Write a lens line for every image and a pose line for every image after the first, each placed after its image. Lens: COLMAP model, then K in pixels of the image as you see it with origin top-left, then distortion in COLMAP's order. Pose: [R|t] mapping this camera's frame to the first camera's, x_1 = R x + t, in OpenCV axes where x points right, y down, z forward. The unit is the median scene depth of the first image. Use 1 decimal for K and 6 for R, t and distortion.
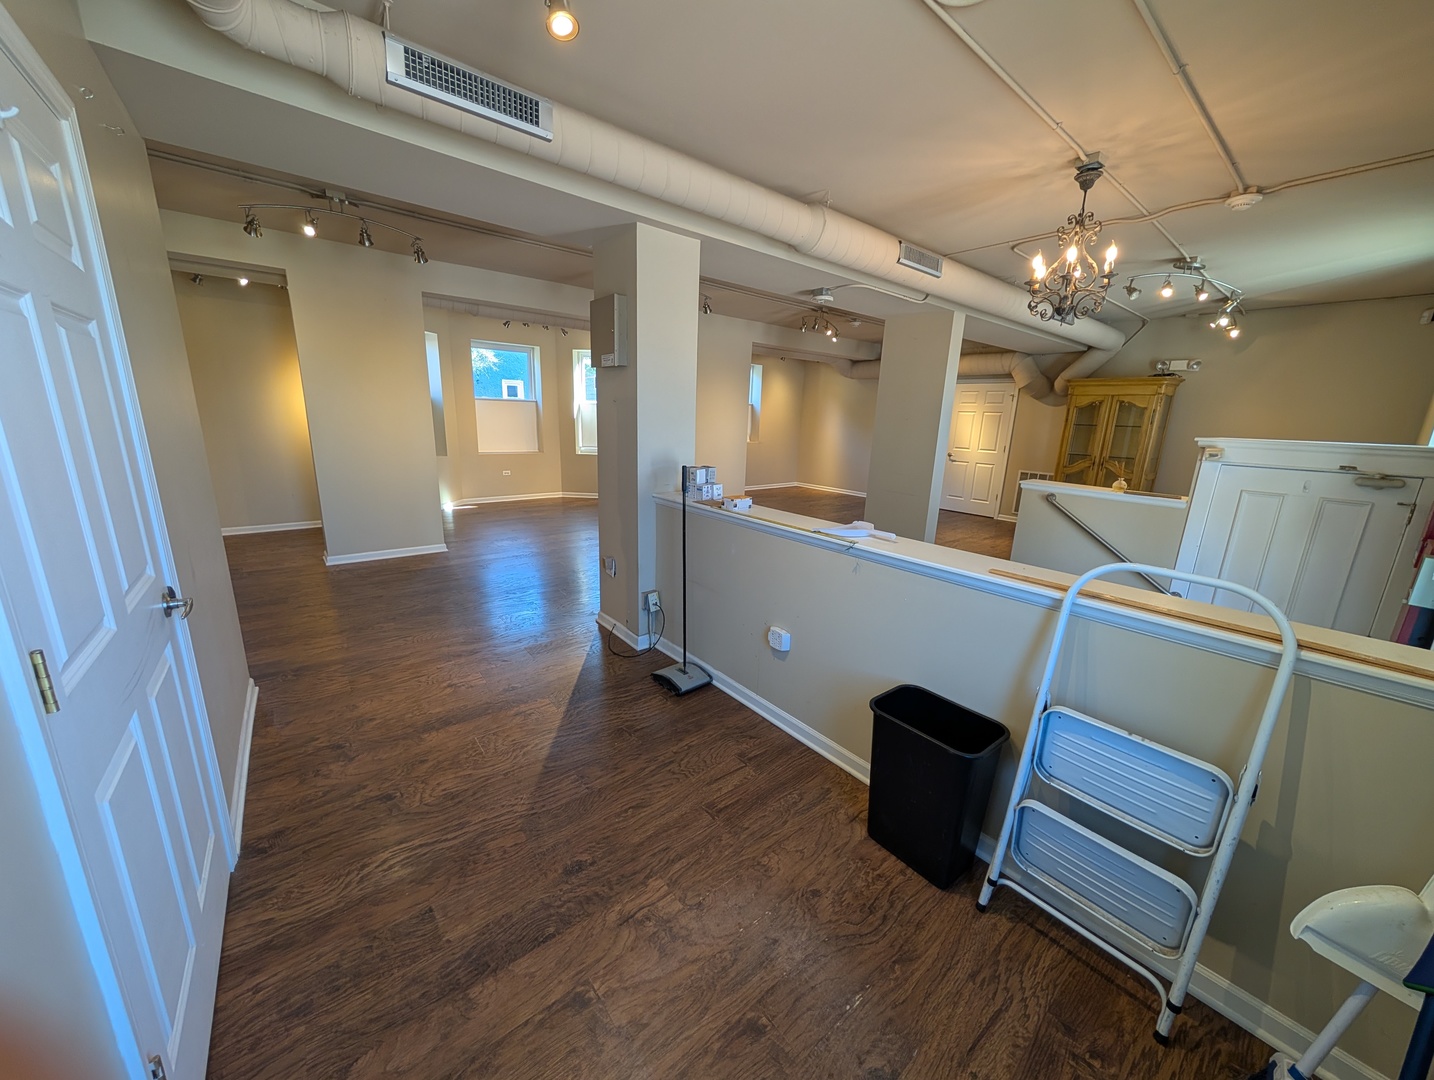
lens RADIAL K [[520.5, 0, 714.7], [0, 520.5, 540.0], [0, 0, 1]] dist [0.000289, 0.000102]
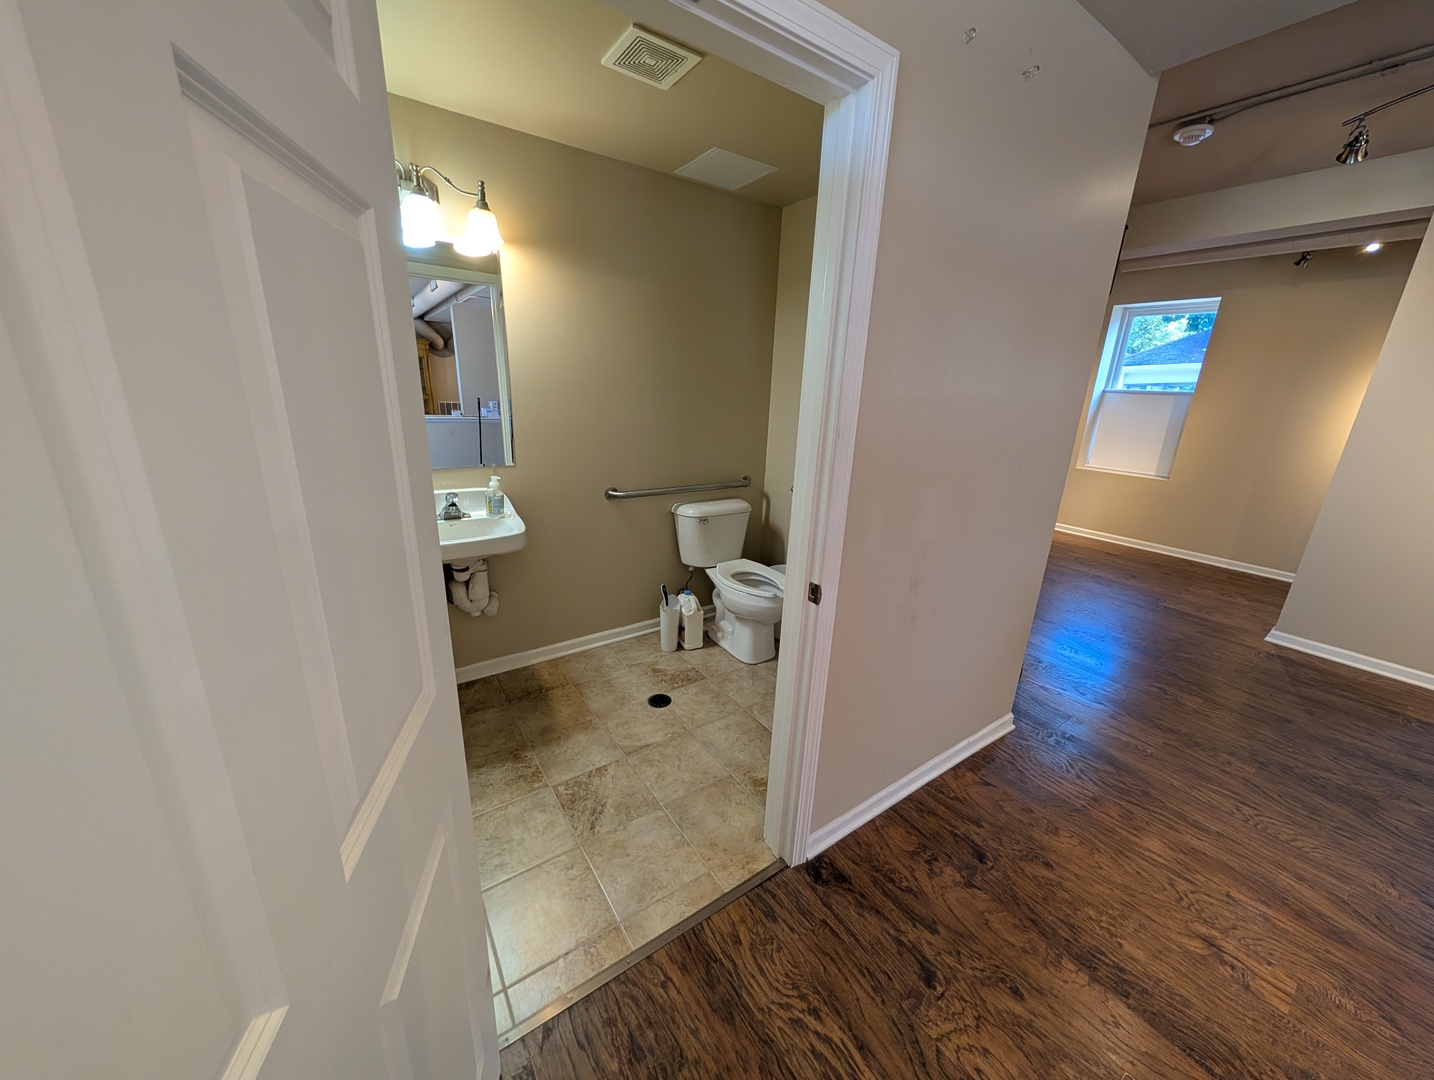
lens RADIAL K [[520.5, 0, 714.7], [0, 520.5, 540.0], [0, 0, 1]] dist [0.000289, 0.000102]
pose [[-0.070258, 0.248527, -0.966074, -0.081005], [-0.274060, 0.926390, 0.258249, -0.114109], [0.959143, 0.282907, 0.003025, 0.491930]]
